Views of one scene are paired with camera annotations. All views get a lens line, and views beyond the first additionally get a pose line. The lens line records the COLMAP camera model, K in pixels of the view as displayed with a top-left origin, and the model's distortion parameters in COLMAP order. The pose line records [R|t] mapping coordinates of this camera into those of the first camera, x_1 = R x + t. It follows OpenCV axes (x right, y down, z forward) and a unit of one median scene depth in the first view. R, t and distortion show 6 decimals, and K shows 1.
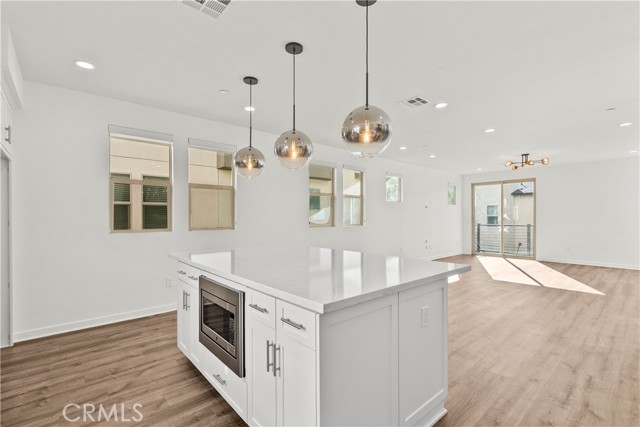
lens RADIAL K [[293.9, 0, 324.3], [0, 293.9, 217.4], [0, 0, 1]] dist [-0.002932, 0.001307]
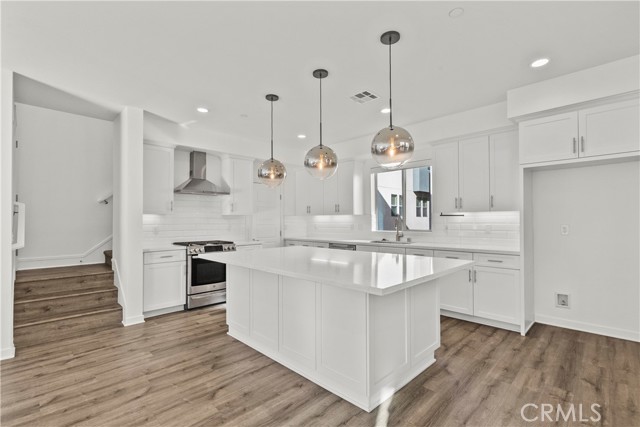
lens RADIAL K [[293.9, 0, 321.1], [0, 293.9, 216.2], [0, 0, 1]] dist [-0.002932, 0.001307]
pose [[-0.998414, 0.005453, -0.056035, -0.014565], [0.006207, 0.999892, -0.013289, -0.001913], [0.055957, -0.013615, -0.998340, 0.940283]]
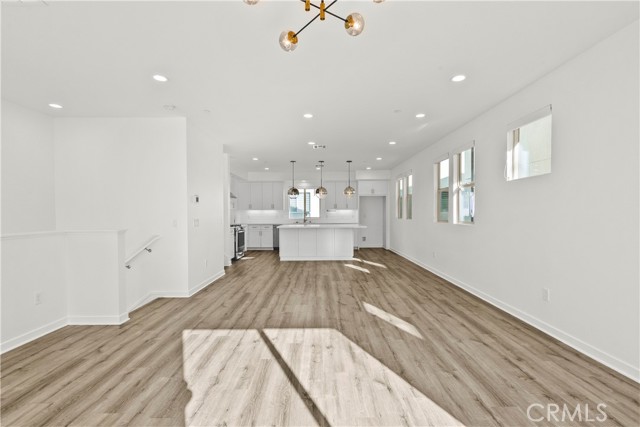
lens RADIAL K [[293.9, 0, 322.2], [0, 293.9, 216.7], [0, 0, 1]] dist [-0.002932, 0.001307]
pose [[-0.664279, 0.013413, -0.747364, 1.046076], [0.003942, 0.999888, 0.014441, -0.002736], [0.747474, 0.006646, -0.664257, 1.411365]]
